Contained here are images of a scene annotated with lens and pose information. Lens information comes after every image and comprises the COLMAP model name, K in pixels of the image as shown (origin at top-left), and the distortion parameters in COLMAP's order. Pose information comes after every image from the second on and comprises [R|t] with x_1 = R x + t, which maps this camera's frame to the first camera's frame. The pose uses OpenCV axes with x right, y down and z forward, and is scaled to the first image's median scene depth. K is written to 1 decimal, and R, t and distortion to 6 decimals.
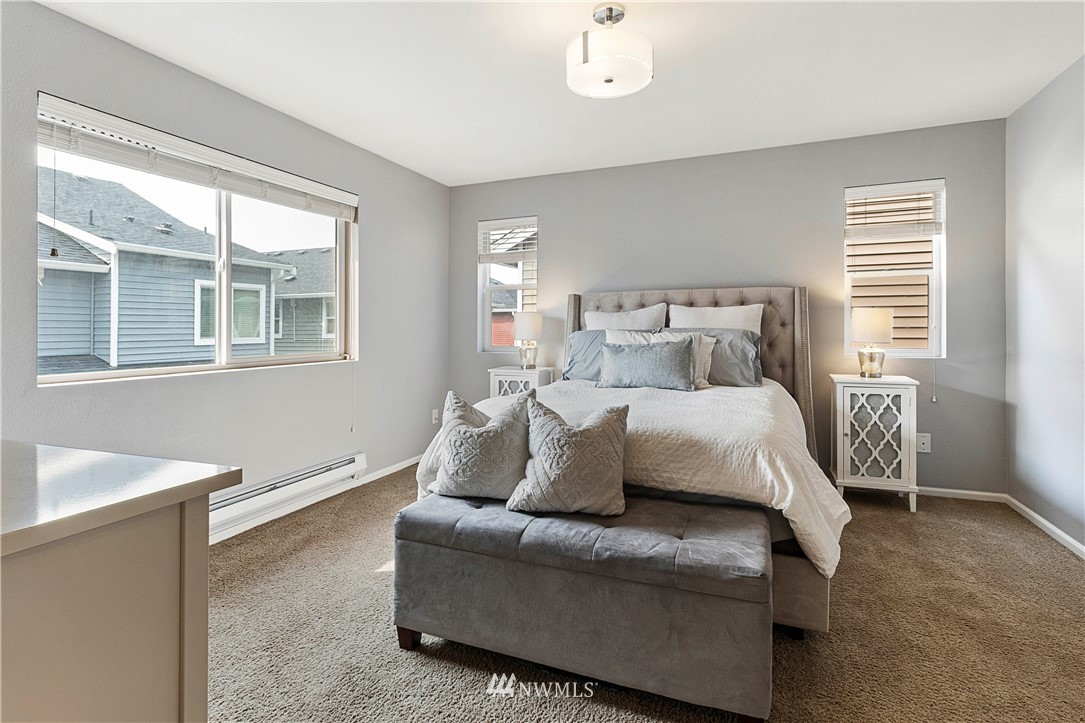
lens RADIAL K [[512.2, 0, 542.9], [0, 512.2, 339.4], [0, 0, 1]] dist [0.003962, 0.000978]
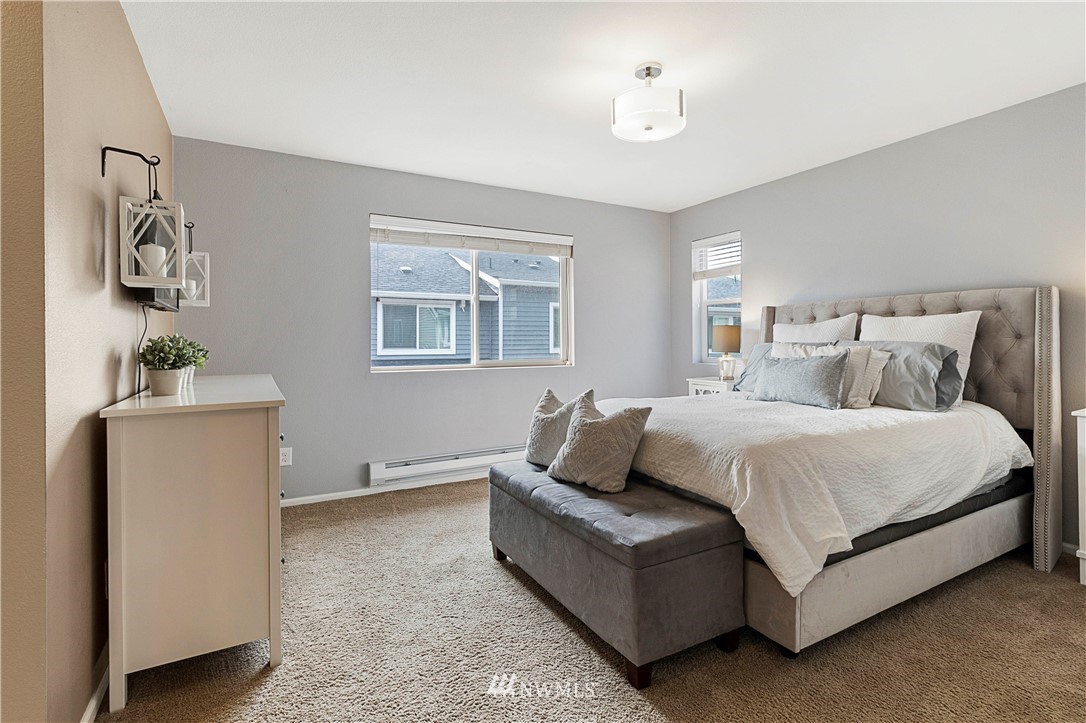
lens RADIAL K [[512.7, 0, 543.4], [0, 512.7, 339.4], [0, 0, 1]] dist [0.003962, 0.000978]
pose [[0.778104, -0.000283, -0.628135, 0.434296], [-0.014008, 0.999743, -0.017803, -0.001397], [0.627979, 0.022651, 0.777901, -0.037430]]
